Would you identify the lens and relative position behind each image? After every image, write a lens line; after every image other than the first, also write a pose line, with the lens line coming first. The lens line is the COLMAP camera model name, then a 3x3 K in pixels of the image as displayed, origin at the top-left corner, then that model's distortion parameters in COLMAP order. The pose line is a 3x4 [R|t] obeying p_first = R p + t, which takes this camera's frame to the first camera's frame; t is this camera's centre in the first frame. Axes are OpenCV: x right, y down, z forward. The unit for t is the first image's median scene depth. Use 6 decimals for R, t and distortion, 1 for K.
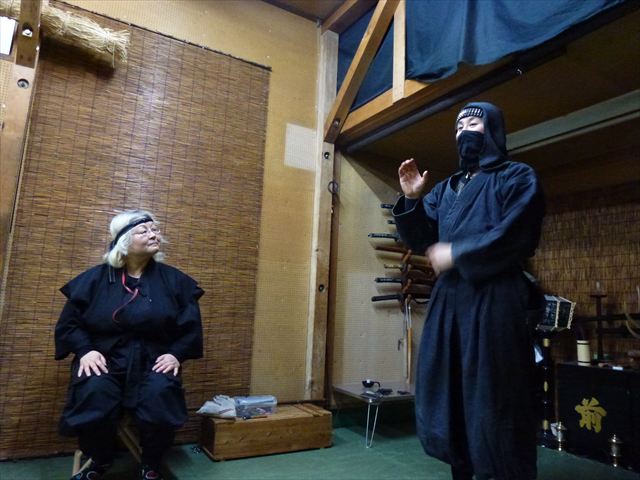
lens RADIAL K [[463.9, 0, 324.8], [0, 463.9, 237.4], [0, 0, 1]] dist [-0.043470, -0.001570]
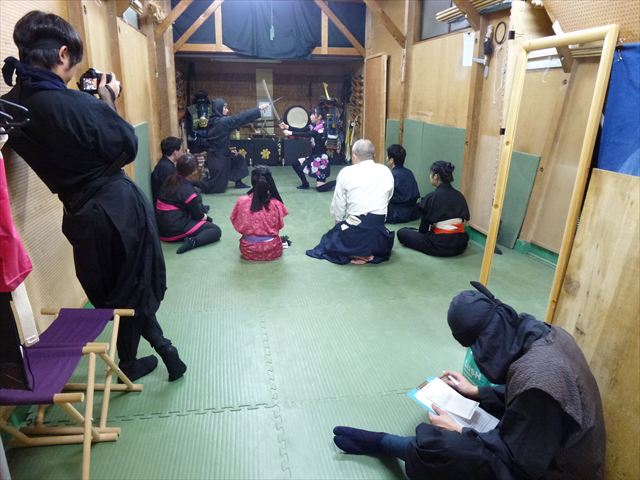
lens RADIAL K [[463.9, 0, 324.8], [0, 463.9, 237.4], [0, 0, 1]] dist [-0.043470, -0.001570]
pose [[0.337338, -0.318097, 0.886012, -2.090618], [-0.146442, 0.911991, 0.383179, -0.374053], [-0.929924, -0.259010, 0.261066, -0.500413]]
